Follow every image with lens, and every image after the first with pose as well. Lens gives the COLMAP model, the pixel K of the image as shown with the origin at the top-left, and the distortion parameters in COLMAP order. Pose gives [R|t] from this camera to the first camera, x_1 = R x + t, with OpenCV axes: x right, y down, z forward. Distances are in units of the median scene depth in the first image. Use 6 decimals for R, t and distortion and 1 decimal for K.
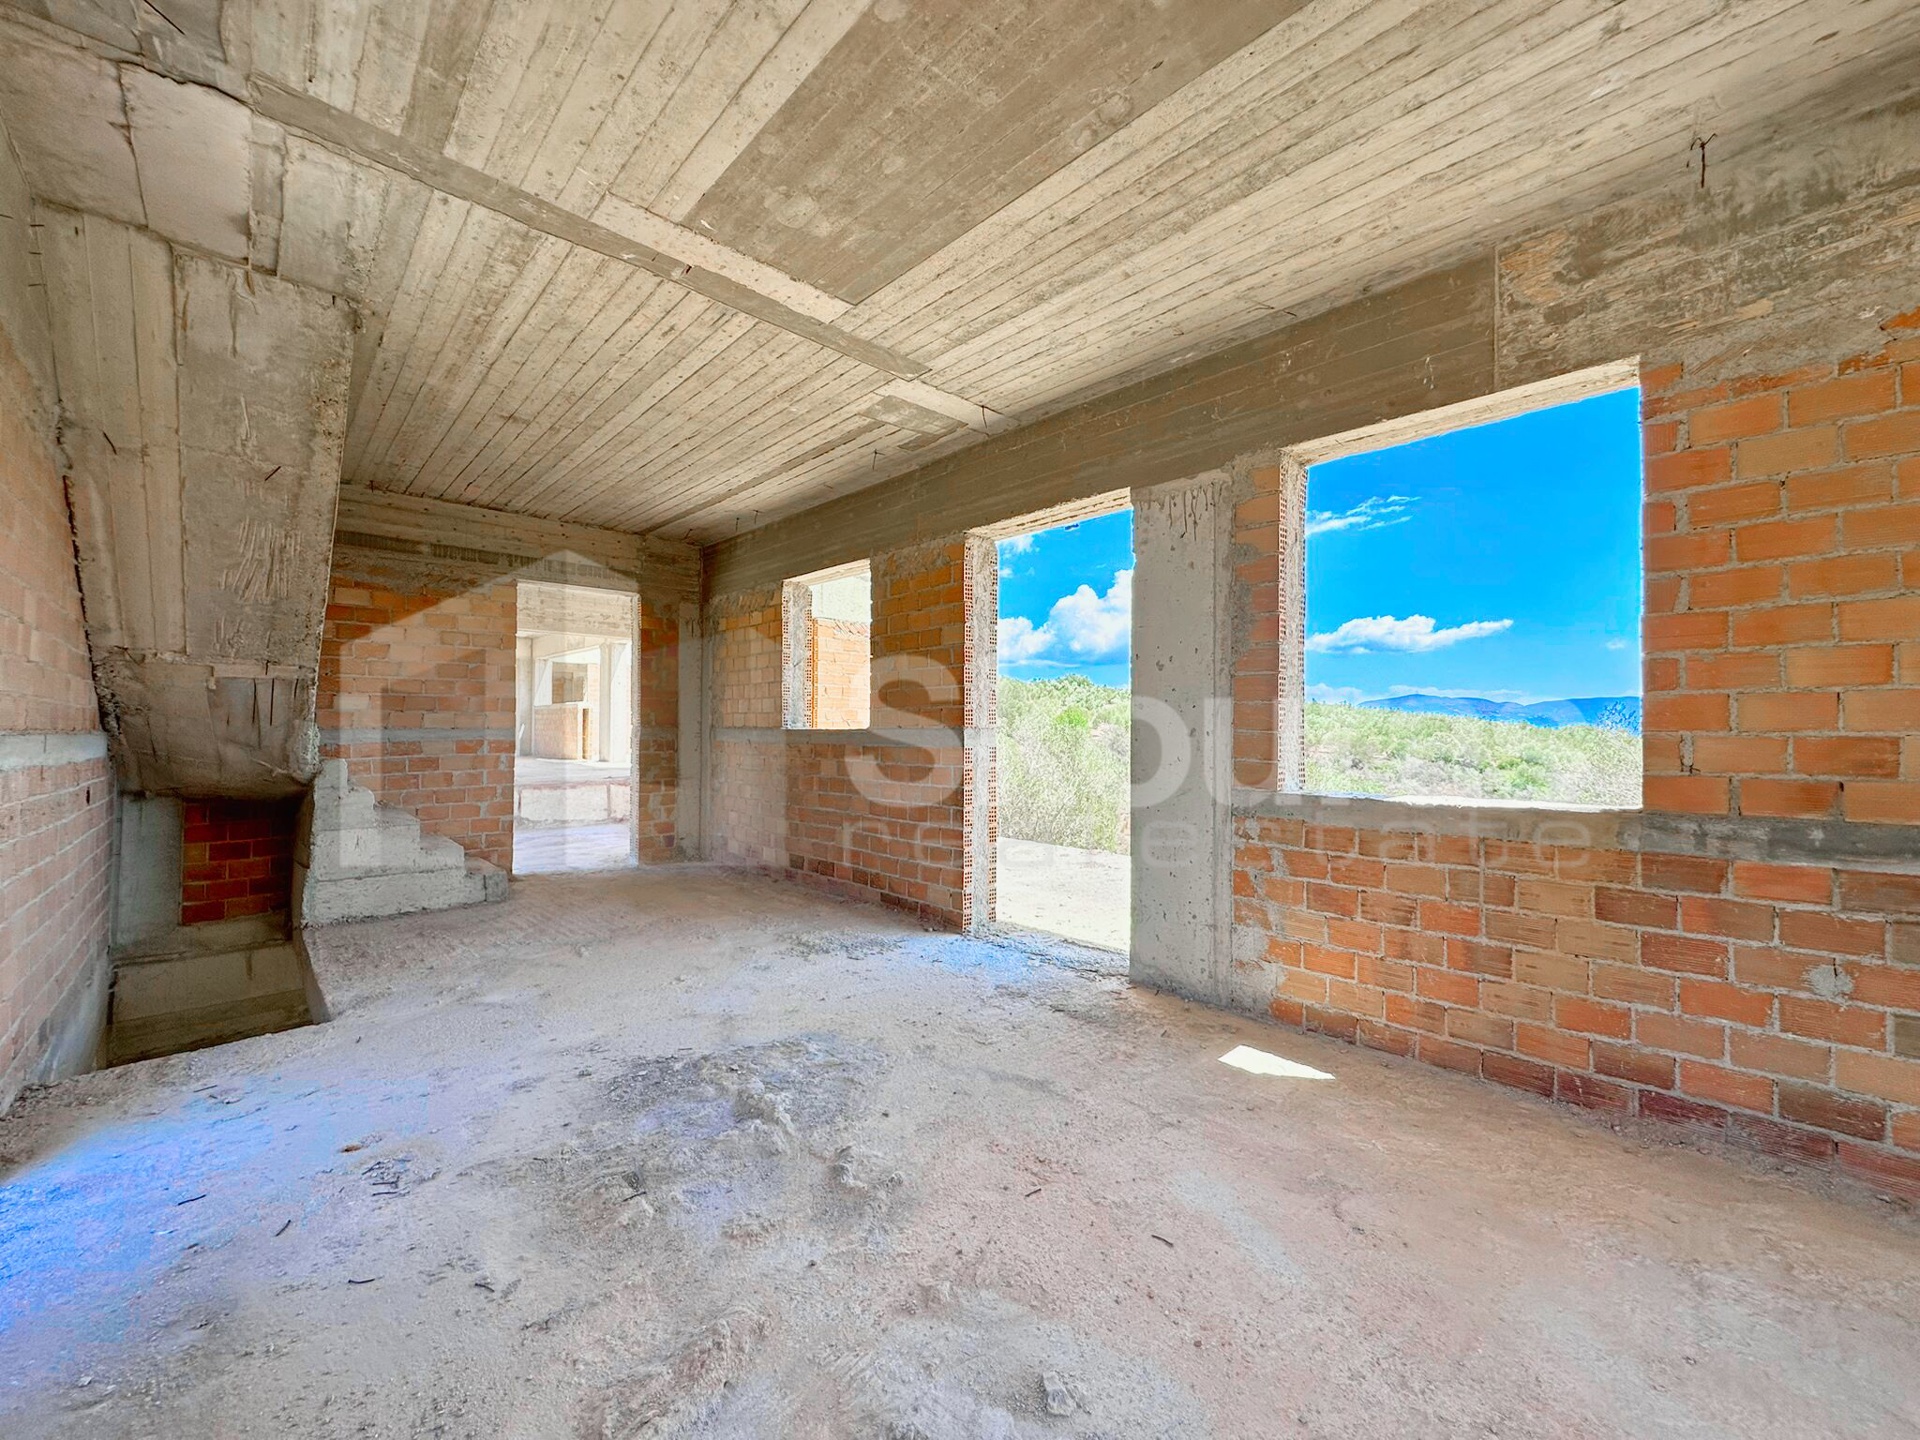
lens RADIAL K [[768.9, 0, 960.0], [0, 768.9, 720.0], [0, 0, 1]] dist [-0.000163, -0.000073]
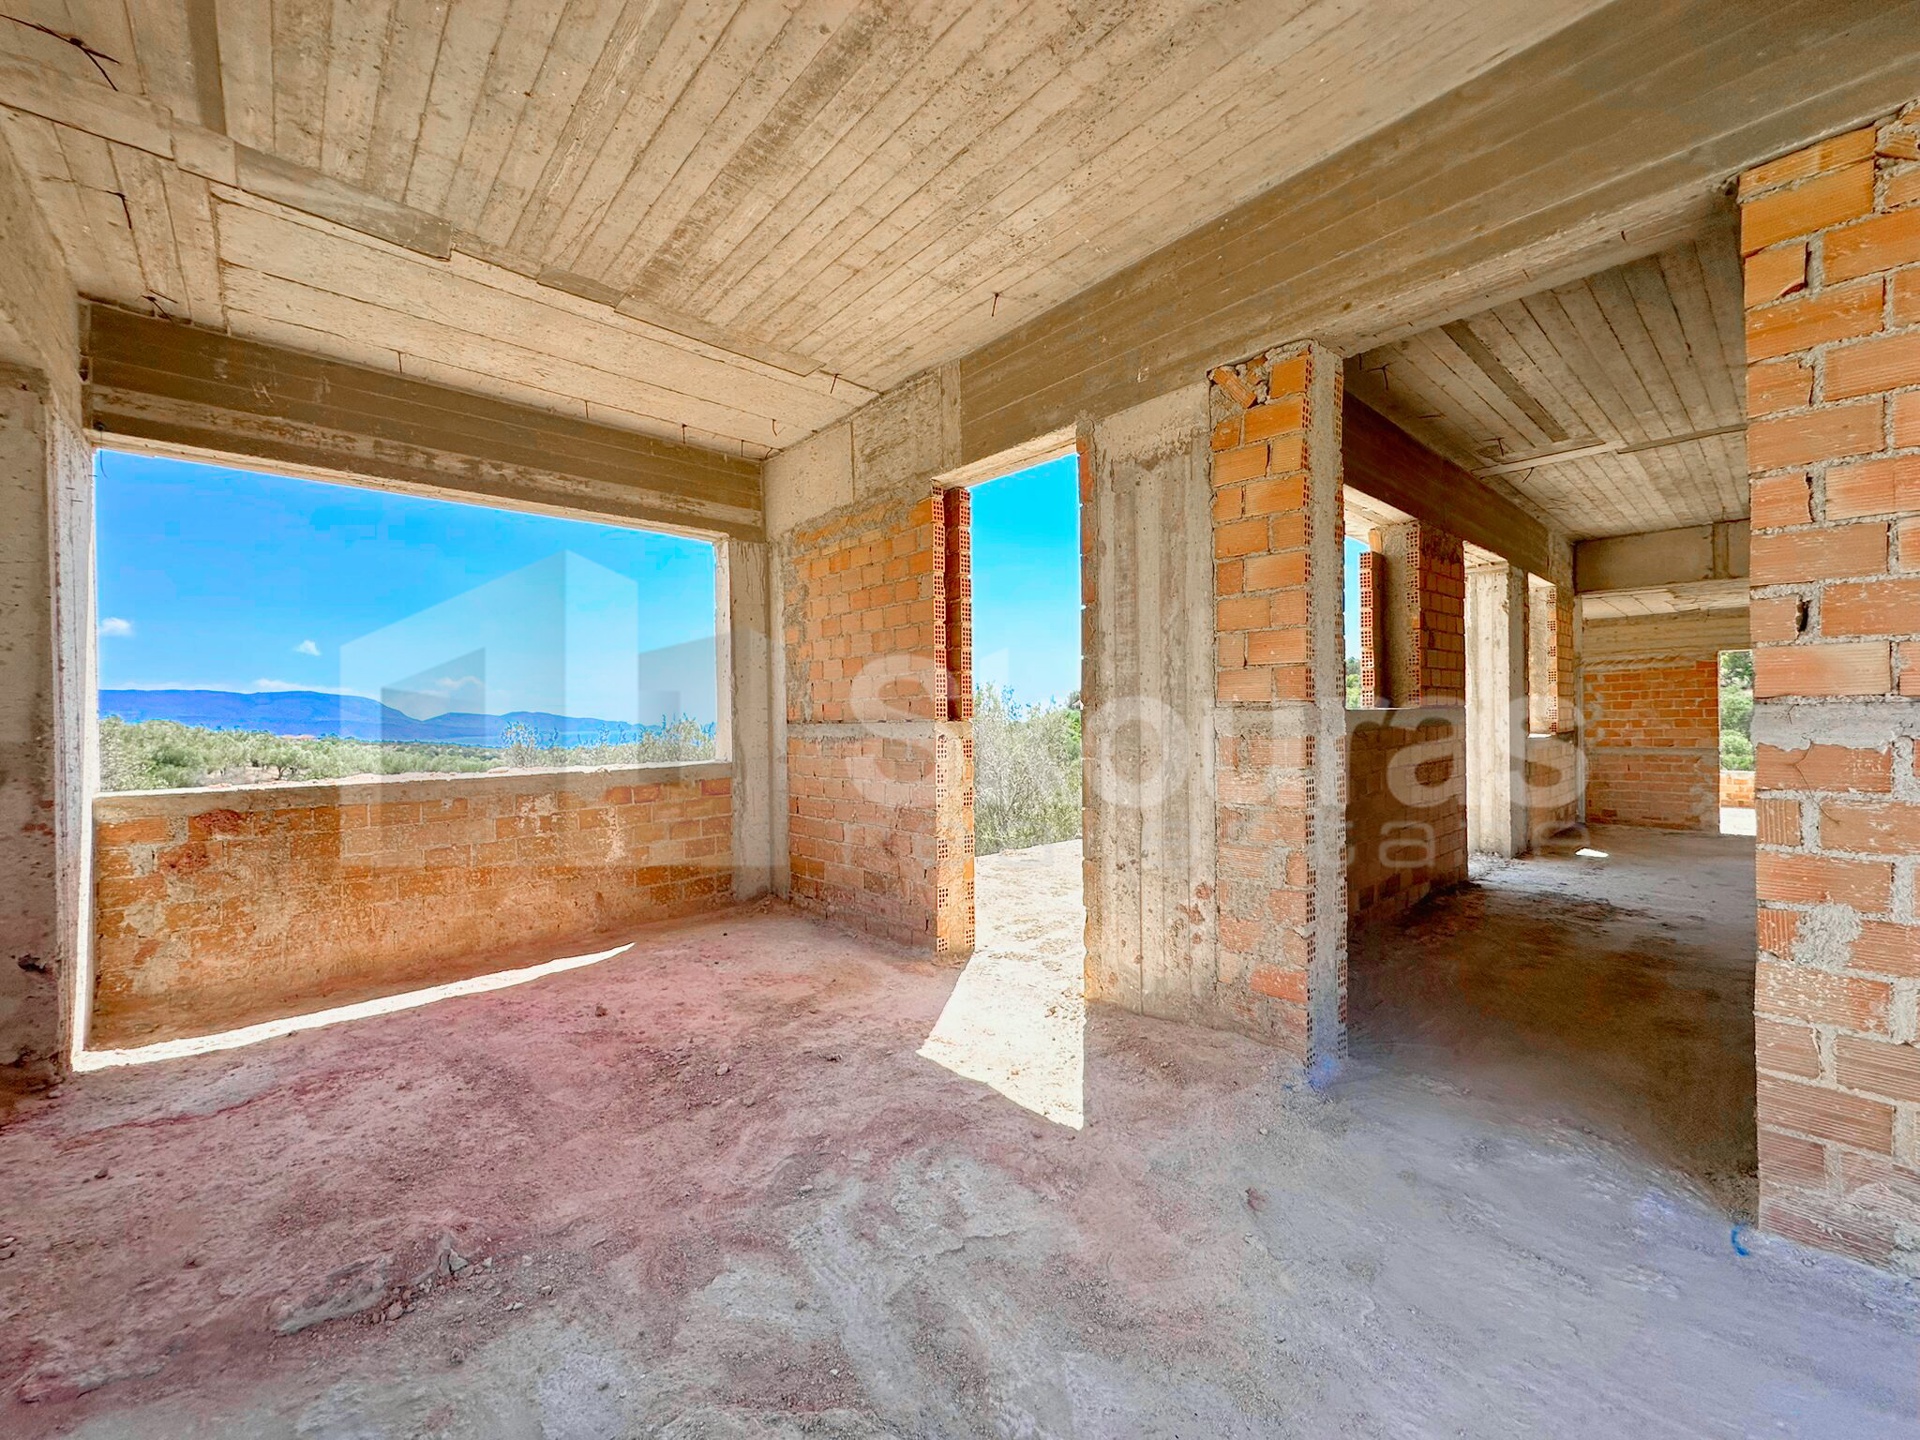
lens RADIAL K [[768.9, 0, 960.0], [0, 768.9, 720.0], [0, 0, 1]] dist [-0.000163, -0.000073]
pose [[0.022072, -0.006821, 0.999733, -1.218248], [0.002721, 0.999973, 0.006762, 0.023808], [-0.999753, 0.002571, 0.022090, 1.782190]]
